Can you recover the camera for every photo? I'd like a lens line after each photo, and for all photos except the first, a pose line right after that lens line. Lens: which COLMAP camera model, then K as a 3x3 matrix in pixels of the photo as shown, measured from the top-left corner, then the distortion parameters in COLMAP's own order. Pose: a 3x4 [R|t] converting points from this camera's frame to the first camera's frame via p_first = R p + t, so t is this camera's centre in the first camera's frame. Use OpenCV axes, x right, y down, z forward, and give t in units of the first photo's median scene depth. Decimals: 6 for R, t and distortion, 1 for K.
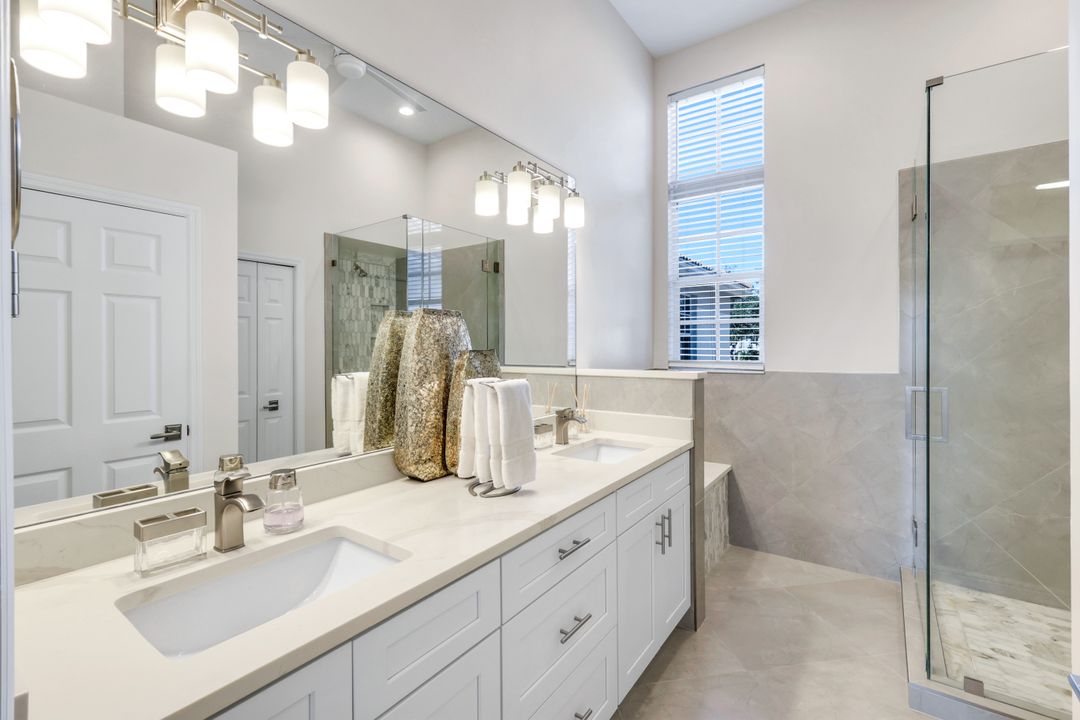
lens RADIAL K [[482.1, 0, 538.0], [0, 482.1, 351.3], [0, 0, 1]] dist [0.001892, 0.000742]
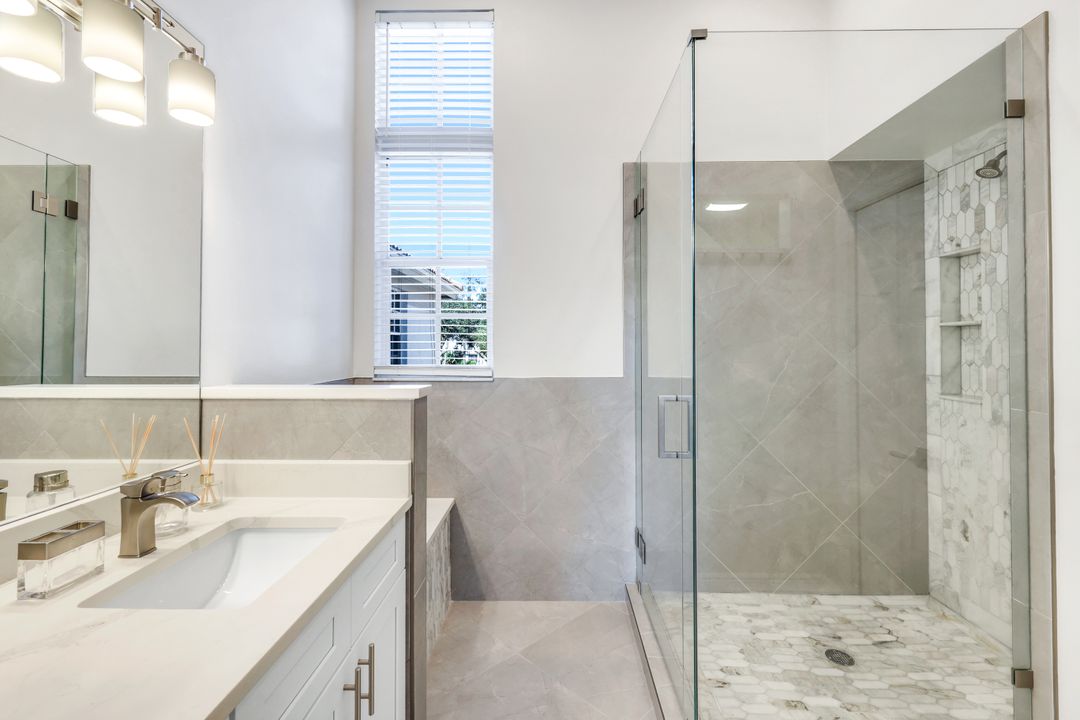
lens RADIAL K [[482.1, 0, 544.2], [0, 482.1, 339.2], [0, 0, 1]] dist [0.001892, 0.000742]
pose [[0.825280, 0.013976, 0.564551, 0.081741], [0.001271, 0.999645, -0.026605, -0.002932], [-0.564722, 0.022674, 0.824970, 0.290574]]
